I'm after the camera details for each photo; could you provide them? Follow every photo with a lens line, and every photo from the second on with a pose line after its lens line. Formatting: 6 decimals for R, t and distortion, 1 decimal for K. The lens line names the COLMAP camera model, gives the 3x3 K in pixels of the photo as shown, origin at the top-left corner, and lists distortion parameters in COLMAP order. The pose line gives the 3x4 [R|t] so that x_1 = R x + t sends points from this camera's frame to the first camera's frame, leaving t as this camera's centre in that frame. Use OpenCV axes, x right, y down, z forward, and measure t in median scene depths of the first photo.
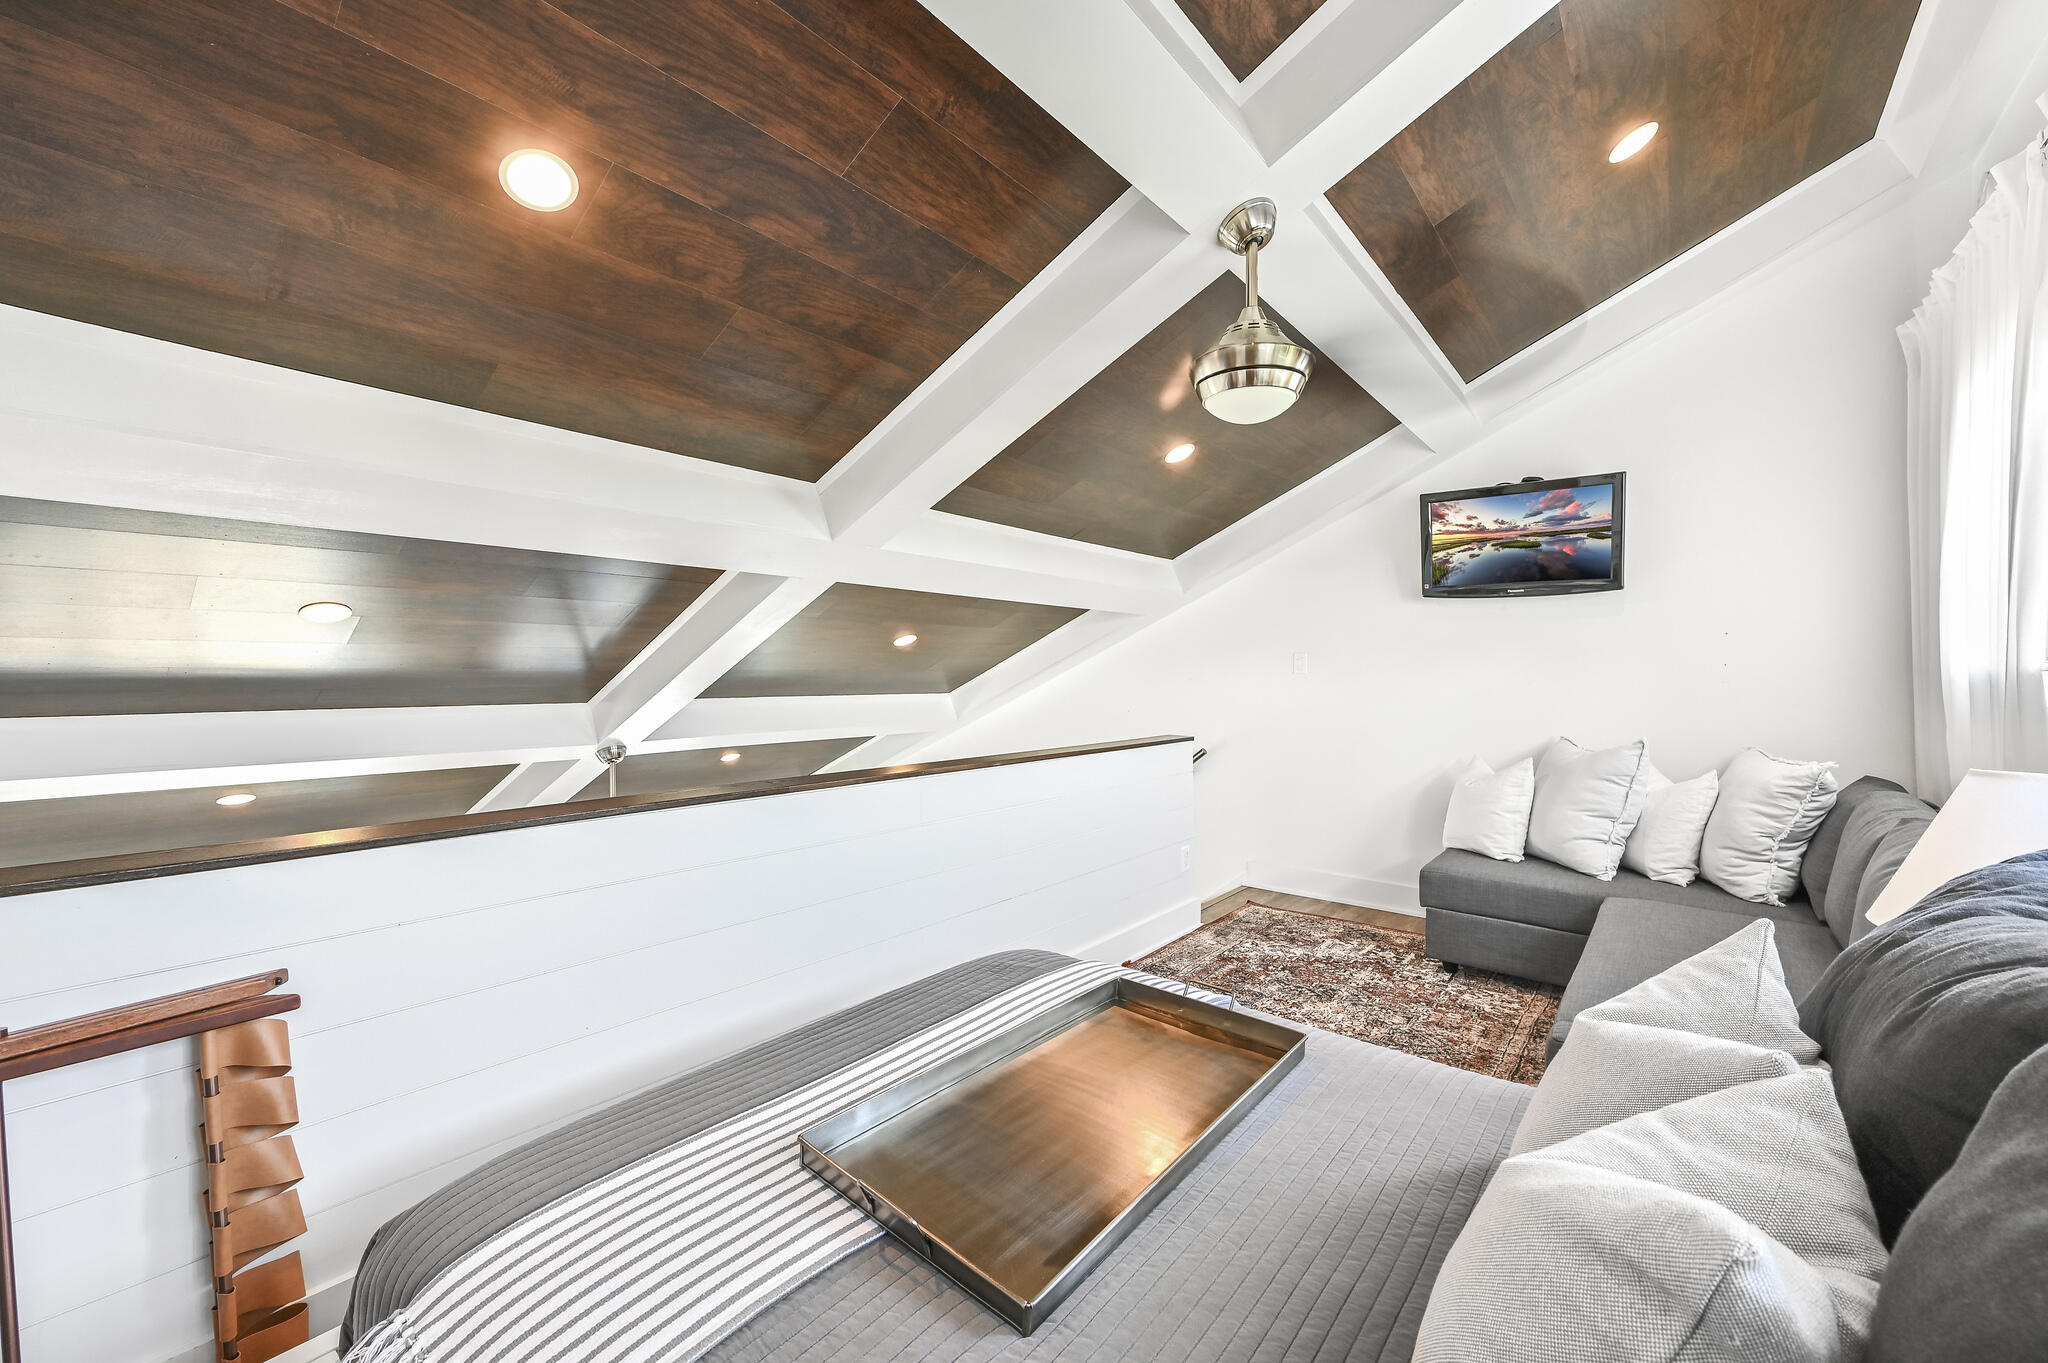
lens RADIAL K [[842.1, 0, 1017.5], [0, 842.1, 711.5], [0, 0, 1]] dist [-0.001449, -0.000377]
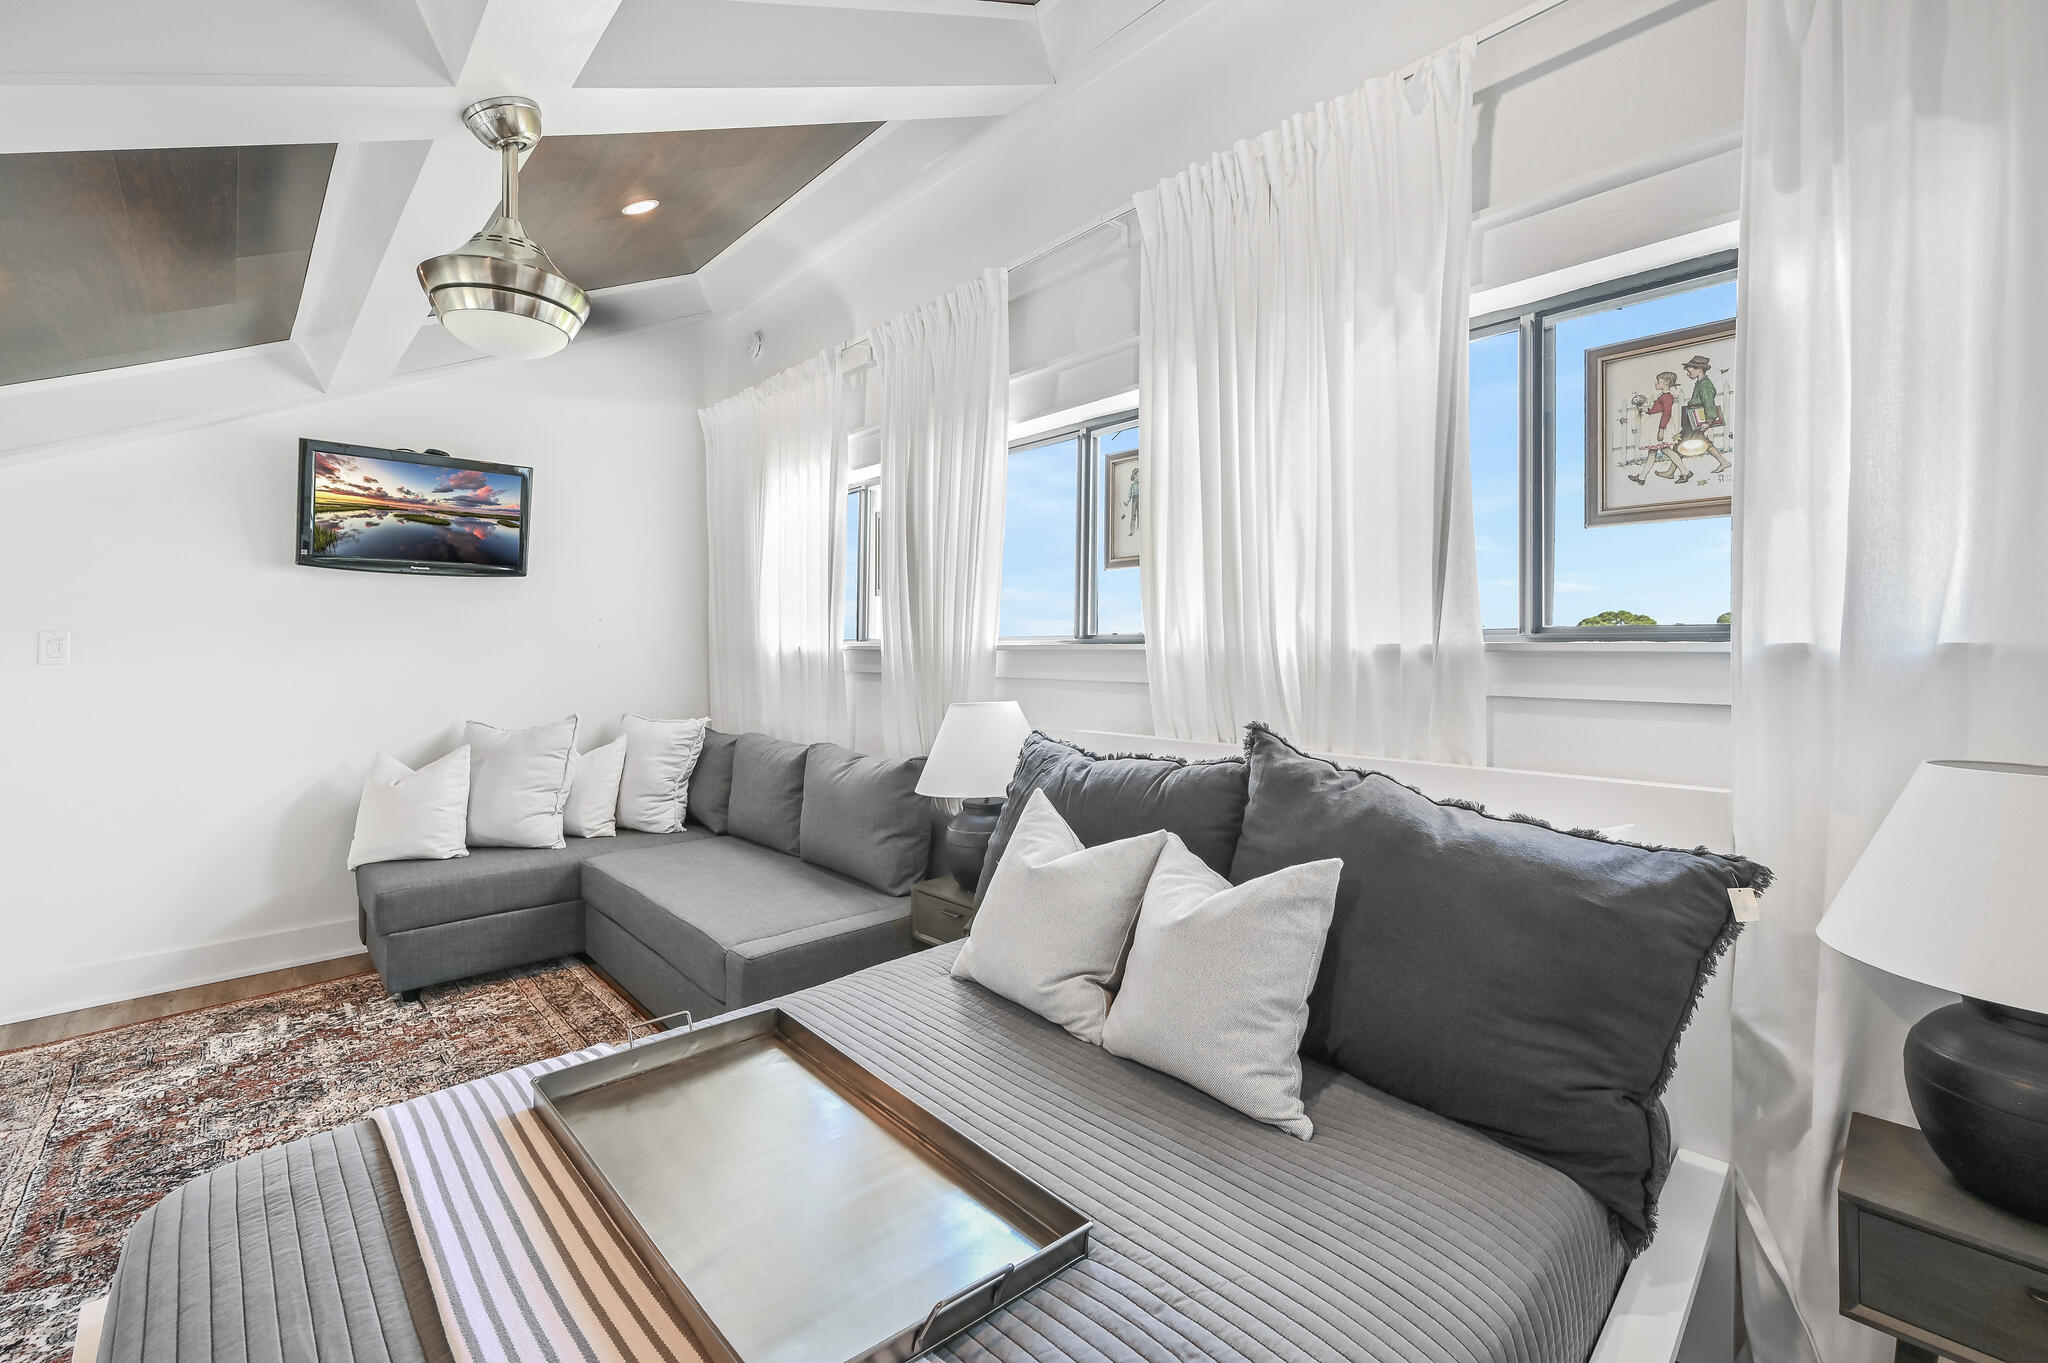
lens RADIAL K [[876.9, 0, 1027.8], [0, 876.9, 667.7], [0, 0, 1]] dist [-0.000358, -0.000406]
pose [[0.102657, -0.029329, 0.994284, -0.310411], [0.057726, 0.998056, 0.023480, -0.019162], [-0.993040, 0.054985, 0.104151, 0.249628]]
